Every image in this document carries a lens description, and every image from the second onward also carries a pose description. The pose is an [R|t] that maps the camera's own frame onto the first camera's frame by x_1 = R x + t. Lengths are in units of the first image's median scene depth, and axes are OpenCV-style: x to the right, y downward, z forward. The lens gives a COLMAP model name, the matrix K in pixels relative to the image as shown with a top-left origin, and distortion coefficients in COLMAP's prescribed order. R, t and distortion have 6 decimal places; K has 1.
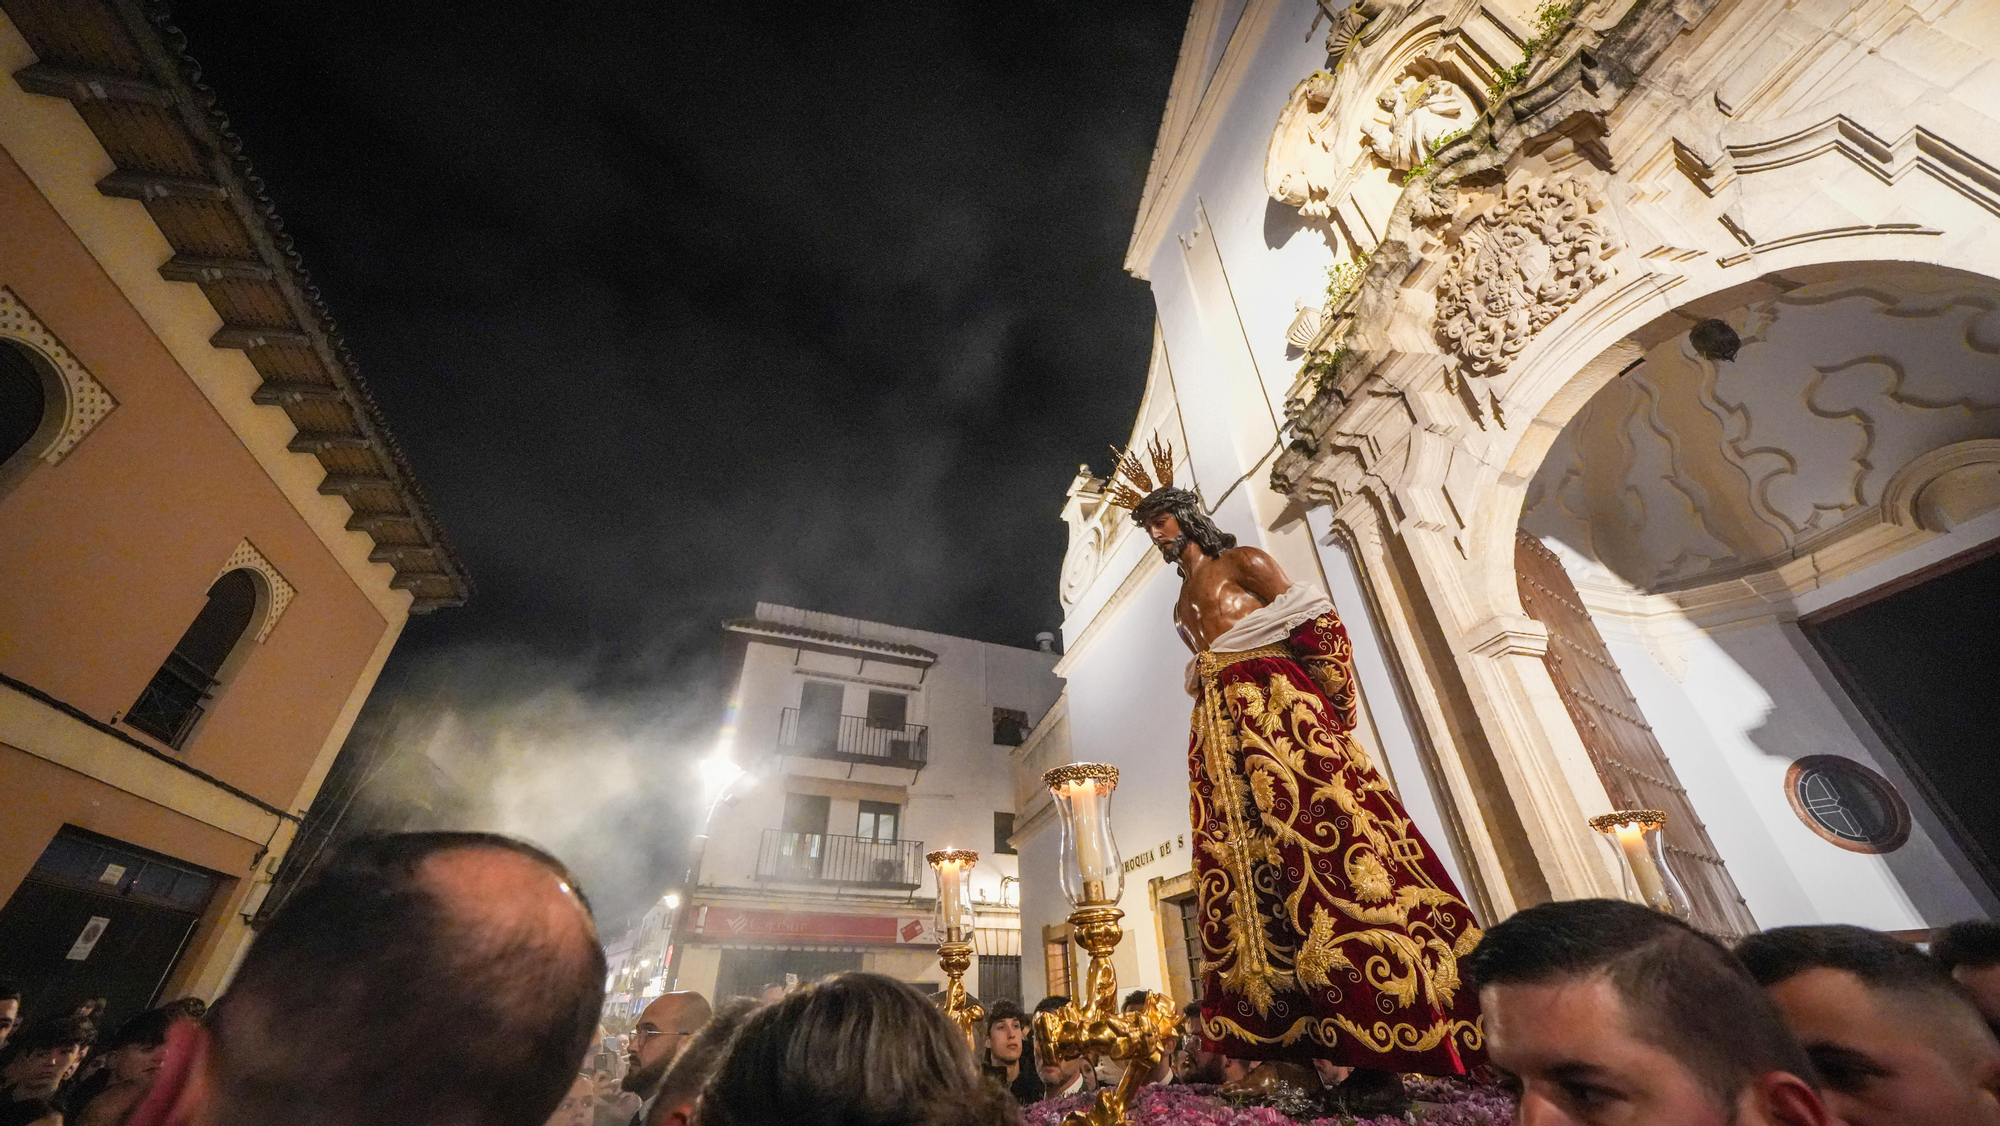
lens RADIAL K [[688.0, 0, 992.4], [0, 688.0, 561.5], [0, 0, 1]] dist [-0.026709, 0.000757]
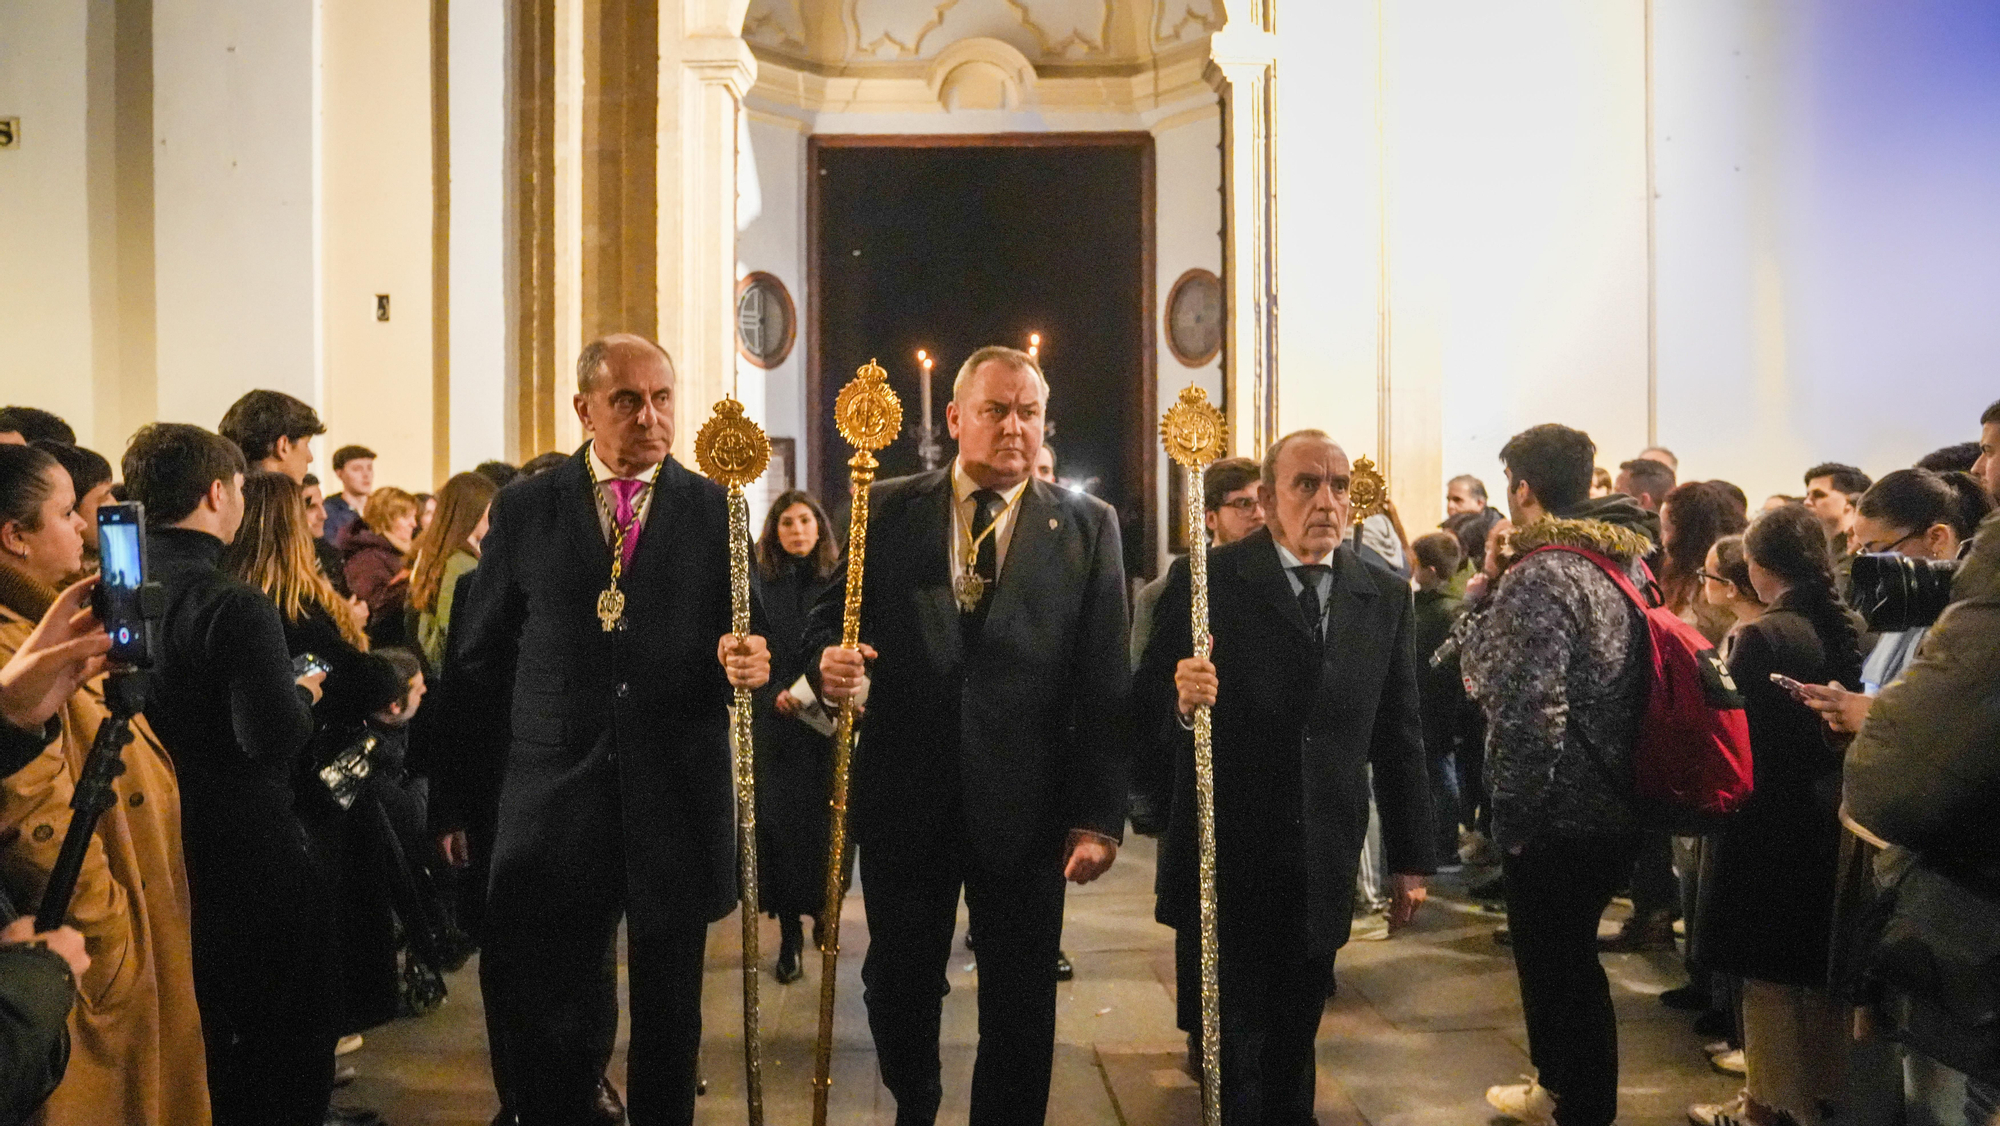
lens RADIAL K [[1370.8, 0, 1014.0], [0, 1370.8, 560.0], [0, 0, 1]] dist [-0.081344, 0.030050]
pose [[0.256044, -0.022680, 0.966399, -0.596257], [-0.537632, 0.827497, 0.161864, 0.138741], [-0.803363, -0.561012, 0.199683, 0.099222]]
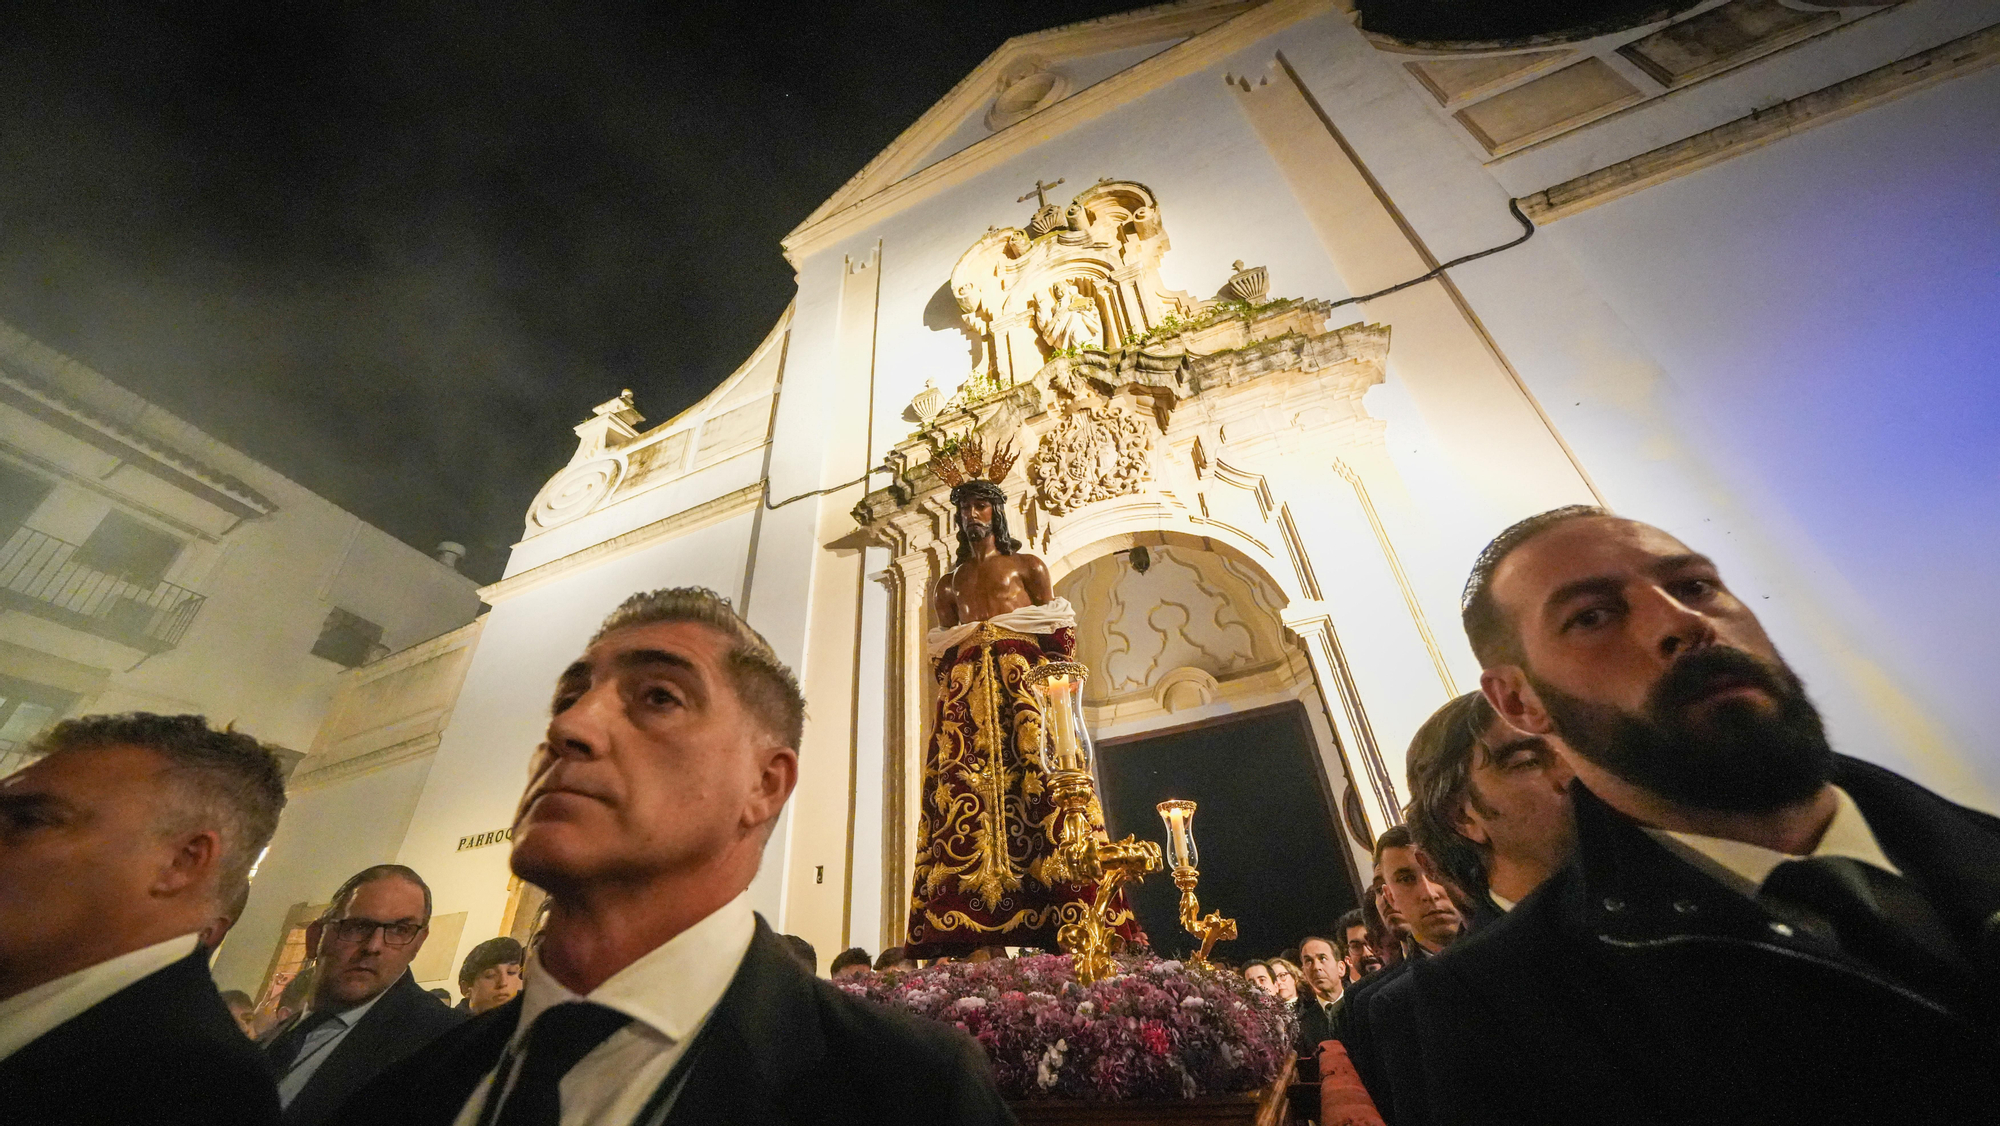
lens RADIAL K [[688.0, 0, 998.8], [0, 688.0, 559.8], [0, 0, 1]] dist [-0.026709, 0.000757]
pose [[0.624177, 0.402473, 0.669640, -0.212317], [-0.385760, 0.904101, -0.183821, 0.100196], [-0.679406, -0.143583, 0.719577, 0.059361]]
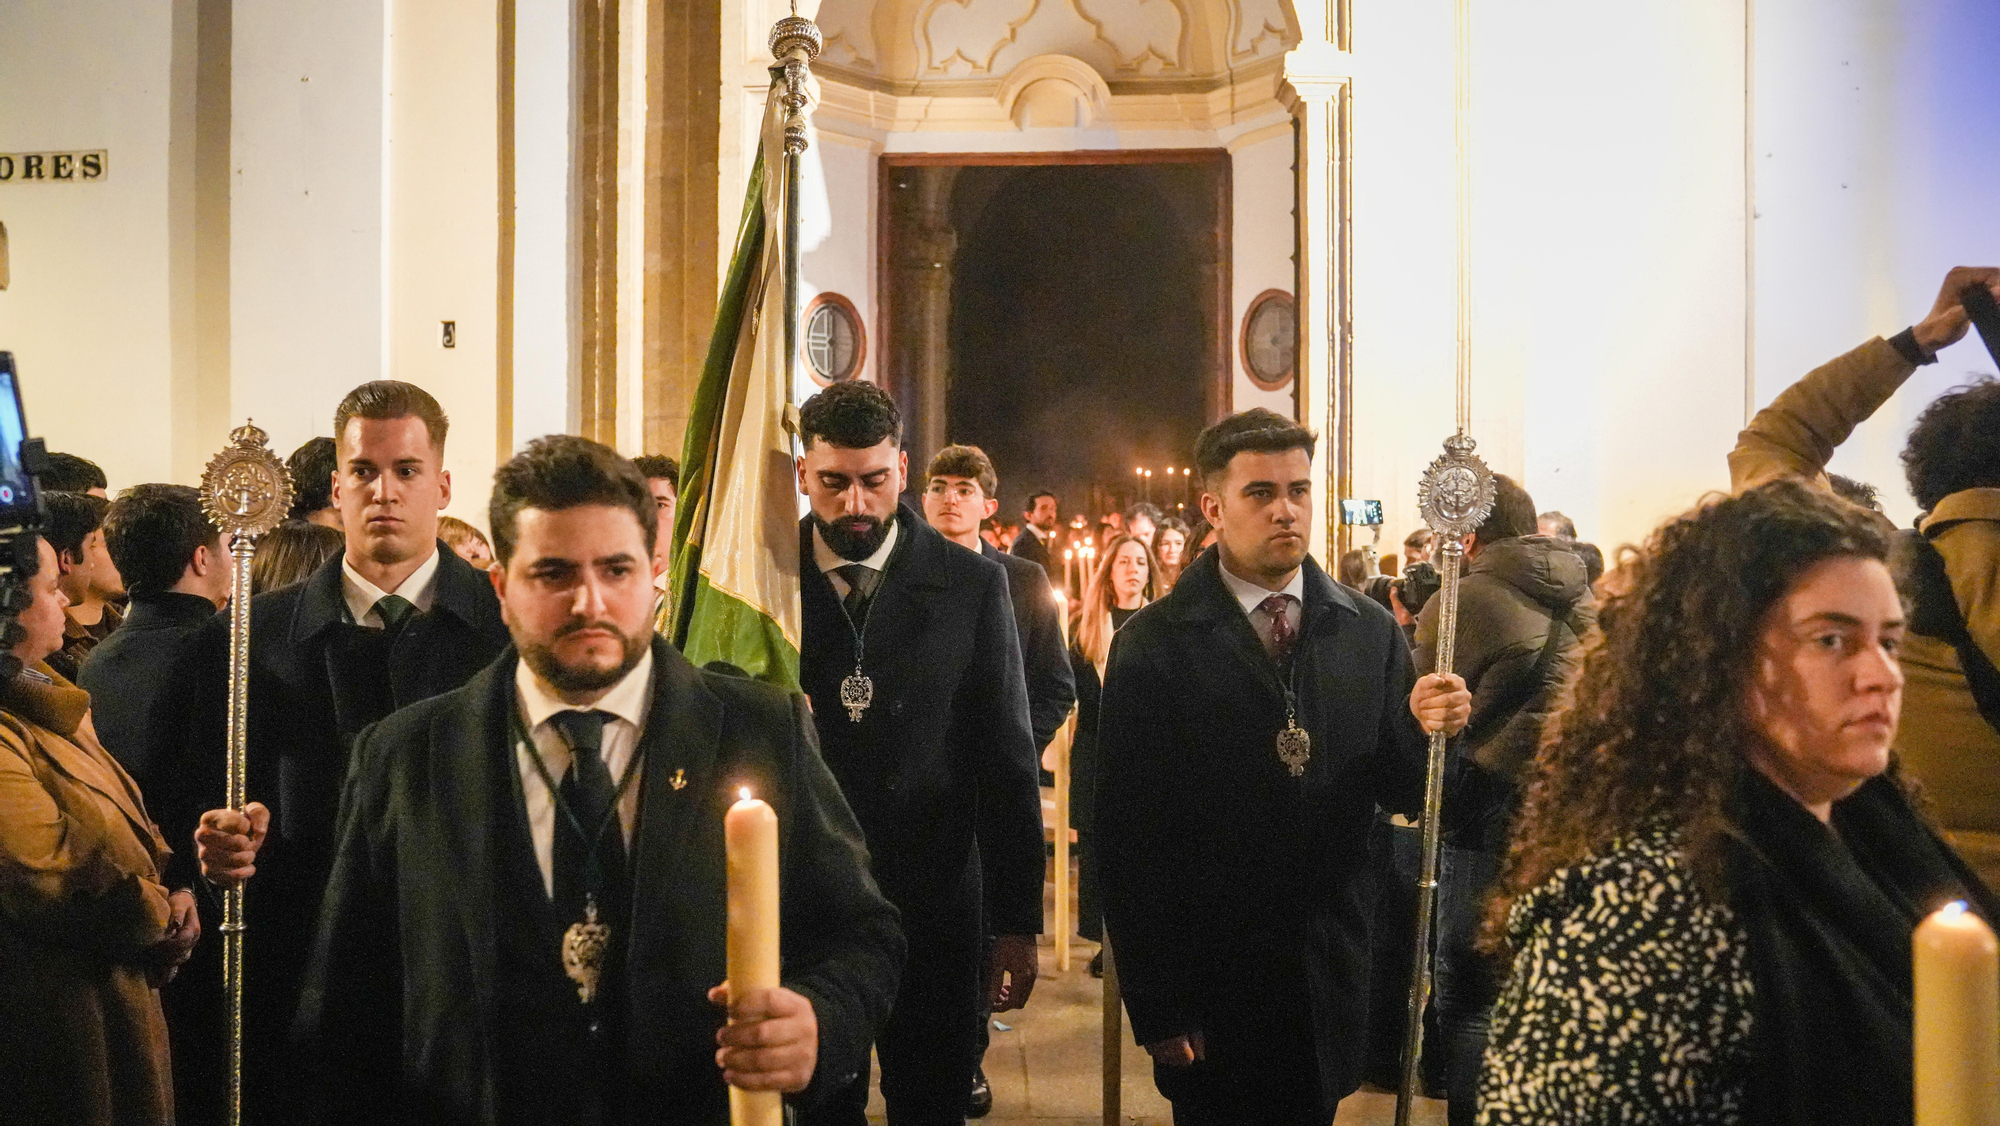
lens RADIAL K [[1370.8, 0, 1009.8], [0, 1370.8, 562.4], [0, 0, 1]] dist [-0.081344, 0.030050]
pose [[0.316781, -0.016035, 0.948363, -0.557751], [-0.533672, 0.823564, 0.192187, 0.112810], [-0.784120, -0.566996, 0.252332, 0.104923]]
